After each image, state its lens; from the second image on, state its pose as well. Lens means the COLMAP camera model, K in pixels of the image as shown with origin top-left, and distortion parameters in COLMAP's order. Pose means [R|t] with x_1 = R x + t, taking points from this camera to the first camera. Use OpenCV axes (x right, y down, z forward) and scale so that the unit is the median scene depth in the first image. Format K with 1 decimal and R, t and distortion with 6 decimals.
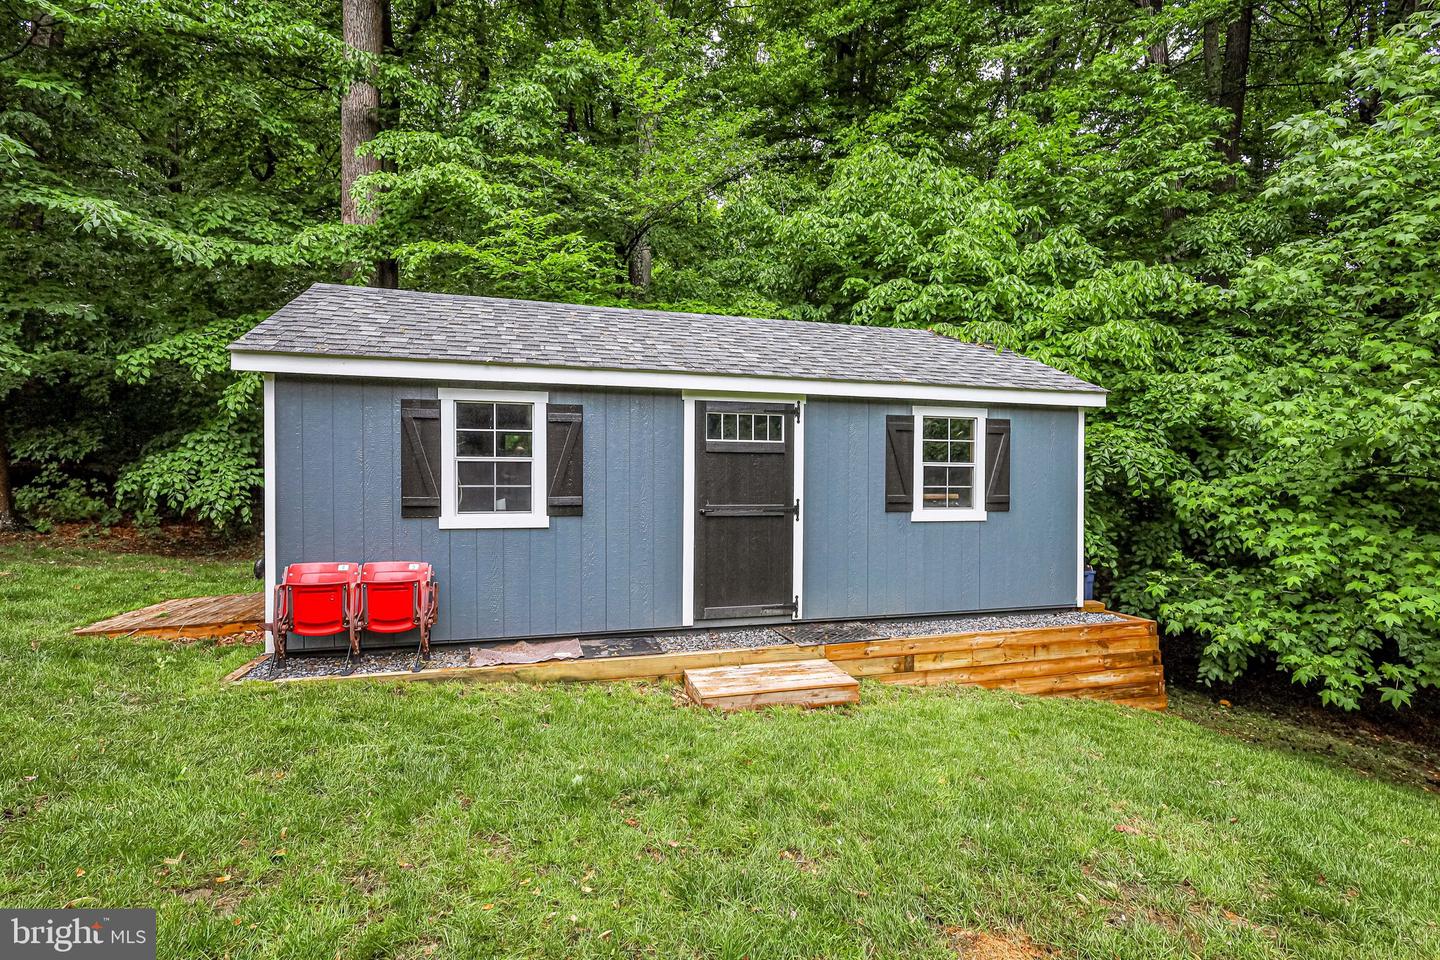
lens RADIAL K [[652.3, 0, 716.2], [0, 652.3, 520.0], [0, 0, 1]] dist [-0.001486, -0.000120]
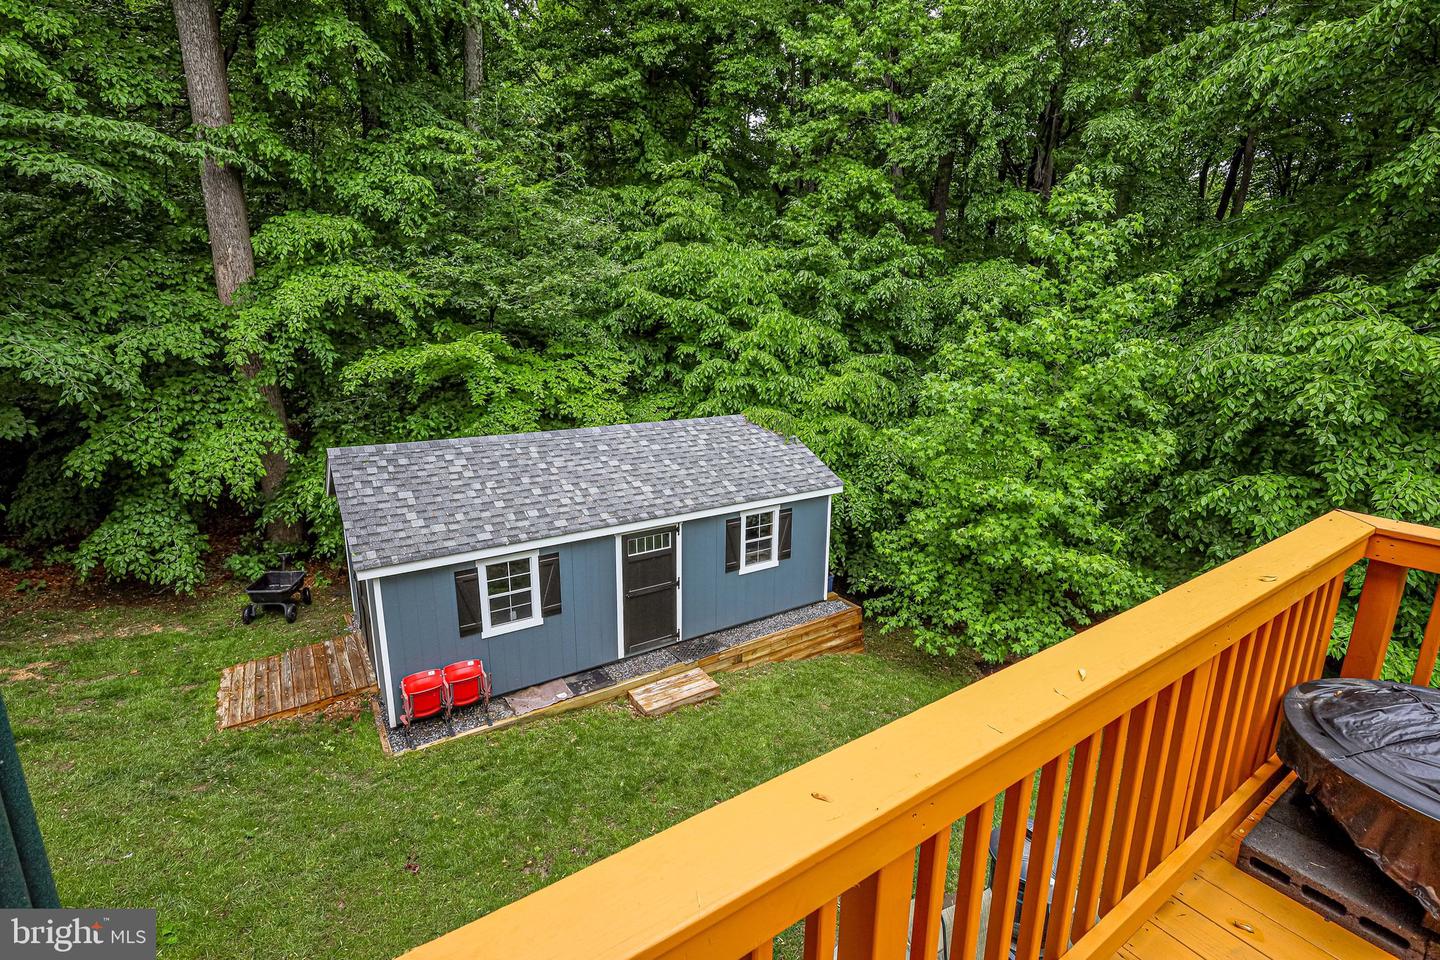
lens RADIAL K [[652.3, 0, 716.2], [0, 652.3, 520.0], [0, 0, 1]] dist [-0.001486, -0.000120]
pose [[0.947200, -0.077845, 0.311051, -0.302919], [0.001892, 0.971422, 0.237353, -0.585131], [-0.320638, -0.224232, 0.920278, -0.574267]]
